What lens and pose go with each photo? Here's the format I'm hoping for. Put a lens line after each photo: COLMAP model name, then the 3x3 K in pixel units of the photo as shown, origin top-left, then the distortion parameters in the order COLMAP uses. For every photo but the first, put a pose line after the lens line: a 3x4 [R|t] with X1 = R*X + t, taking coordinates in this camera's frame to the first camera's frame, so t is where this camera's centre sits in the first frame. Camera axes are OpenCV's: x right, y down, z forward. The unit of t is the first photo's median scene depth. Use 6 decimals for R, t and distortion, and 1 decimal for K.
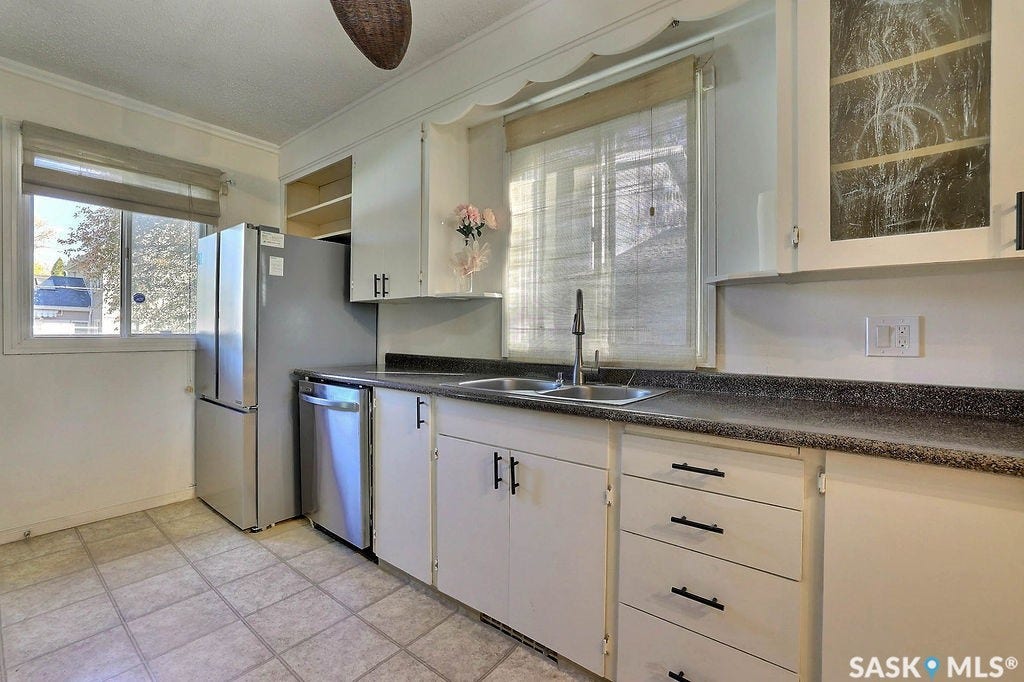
lens RADIAL K [[445.7, 0, 500.9], [0, 445.7, 332.8], [0, 0, 1]] dist [-0.045590, 0.017405]
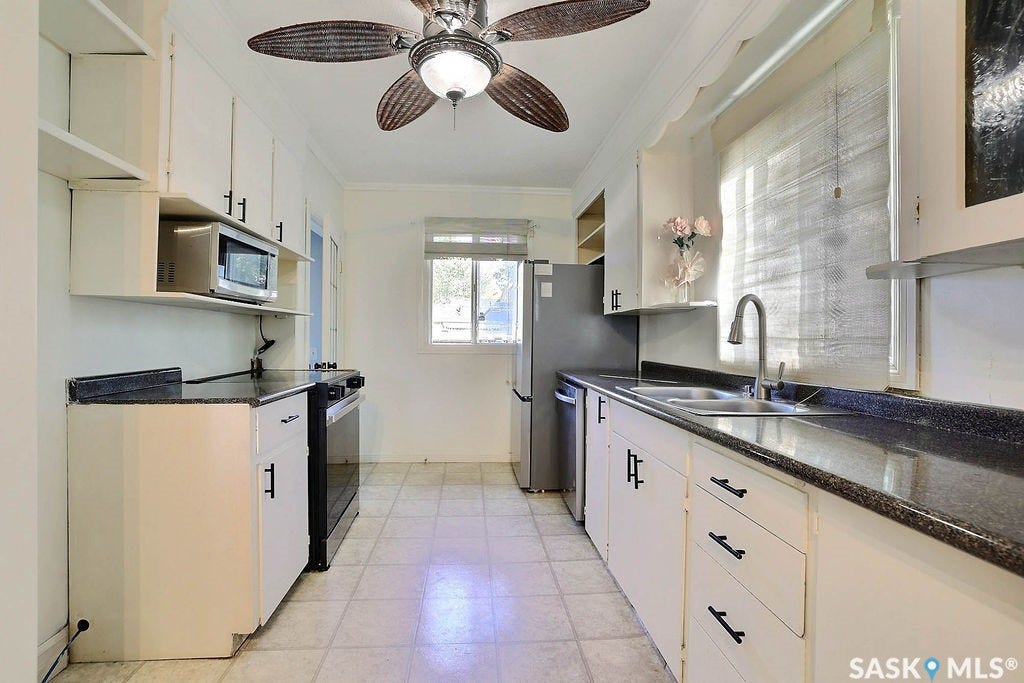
lens RADIAL K [[459.9, 0, 502.7], [0, 459.9, 338.1], [0, 0, 1]] dist [-0.039839, 0.019418]
pose [[0.683085, -0.001528, -0.730337, 0.435110], [-0.006324, 0.999948, -0.008007, 0.002092], [0.730311, 0.010088, 0.683040, -0.009807]]
